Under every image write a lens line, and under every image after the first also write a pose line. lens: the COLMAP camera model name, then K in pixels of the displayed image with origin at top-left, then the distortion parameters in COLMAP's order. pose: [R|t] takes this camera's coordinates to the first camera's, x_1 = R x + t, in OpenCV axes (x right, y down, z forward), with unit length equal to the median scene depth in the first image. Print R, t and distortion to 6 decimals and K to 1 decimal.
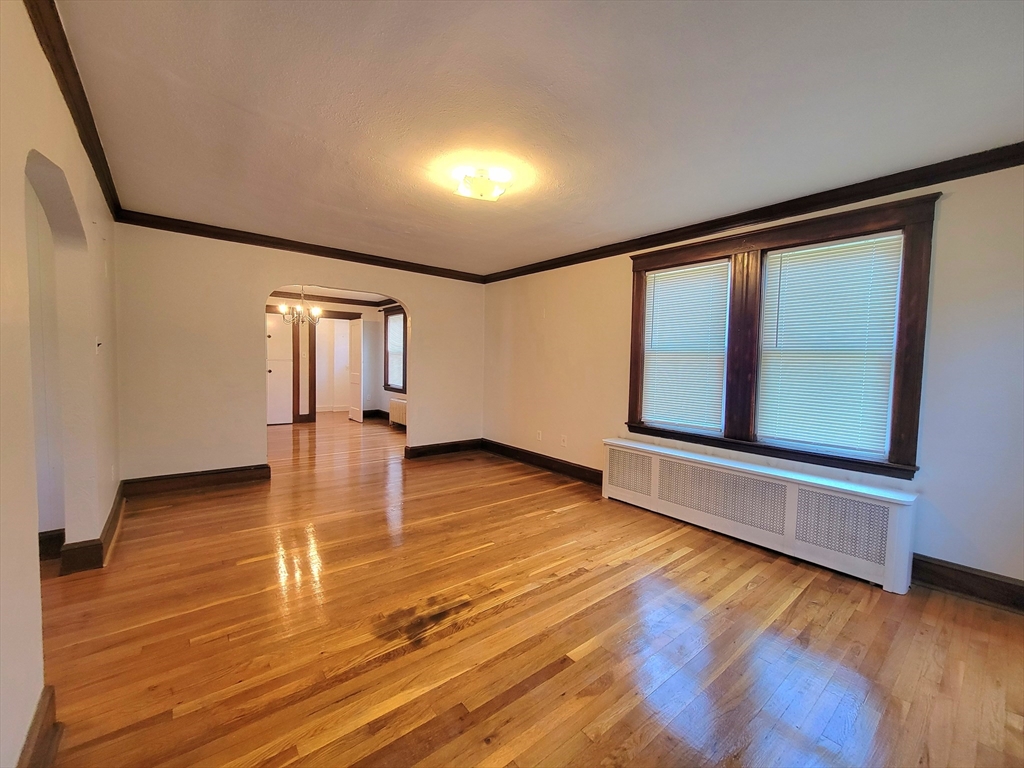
lens RADIAL K [[418.9, 0, 510.8], [0, 418.9, 383.7], [0, 0, 1]] dist [0.000043, -0.000186]
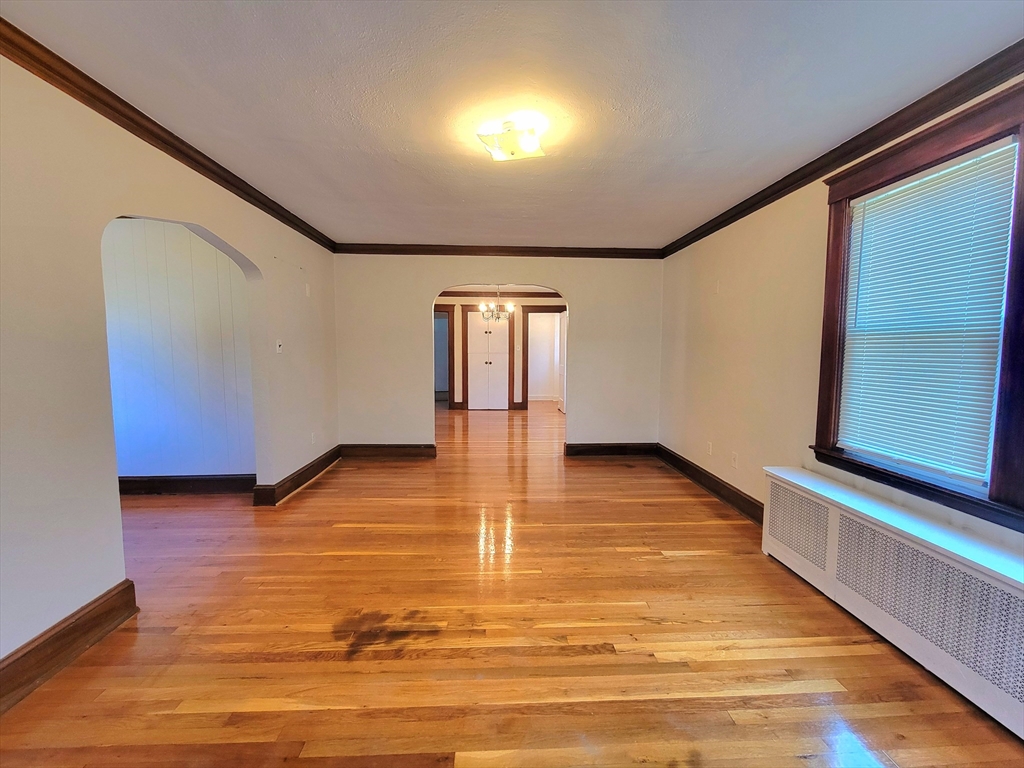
lens RADIAL K [[418.9, 0, 510.8], [0, 418.9, 383.7], [0, 0, 1]] dist [0.000043, -0.000186]
pose [[0.803305, 0.030892, -0.594766, 0.322129], [-0.017856, 0.999454, 0.027793, -0.012950], [0.595300, -0.011706, 0.803418, 0.242531]]
